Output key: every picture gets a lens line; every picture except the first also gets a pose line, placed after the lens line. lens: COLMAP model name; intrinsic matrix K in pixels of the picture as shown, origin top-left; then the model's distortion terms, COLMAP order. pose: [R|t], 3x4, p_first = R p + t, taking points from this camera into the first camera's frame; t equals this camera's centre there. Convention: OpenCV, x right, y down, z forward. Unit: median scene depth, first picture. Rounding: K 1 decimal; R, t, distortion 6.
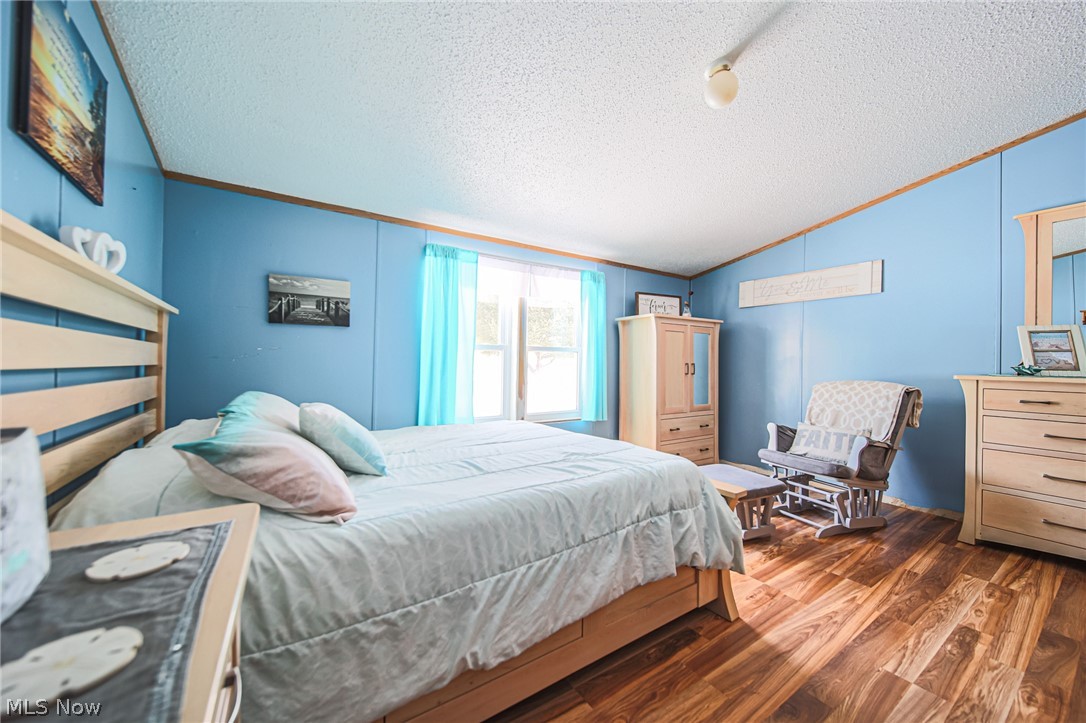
lens RADIAL K [[403.7, 0, 546.3], [0, 403.7, 362.1], [0, 0, 1]] dist [-0.000533, -0.000341]
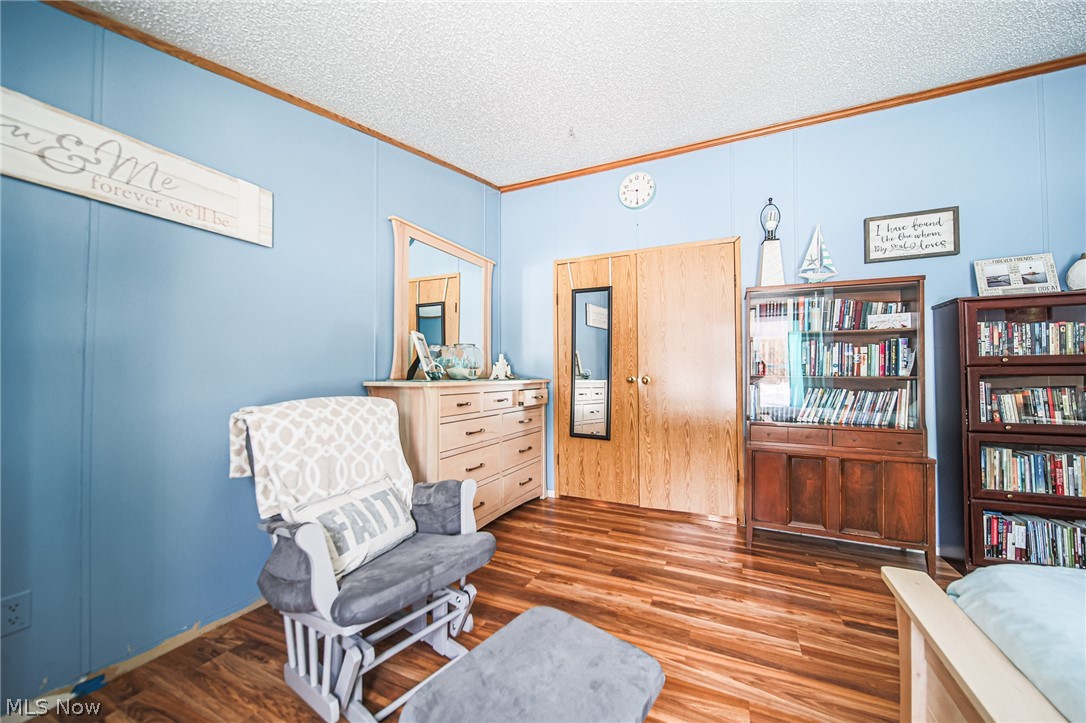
lens RADIAL K [[403.7, 0, 546.3], [0, 403.7, 362.1], [0, 0, 1]] dist [-0.000533, -0.000341]
pose [[-0.508434, 0.011519, 0.861024, 0.179954], [-0.010520, 0.999753, -0.019587, 0.003962], [-0.861037, -0.019017, -0.508187, 1.557121]]
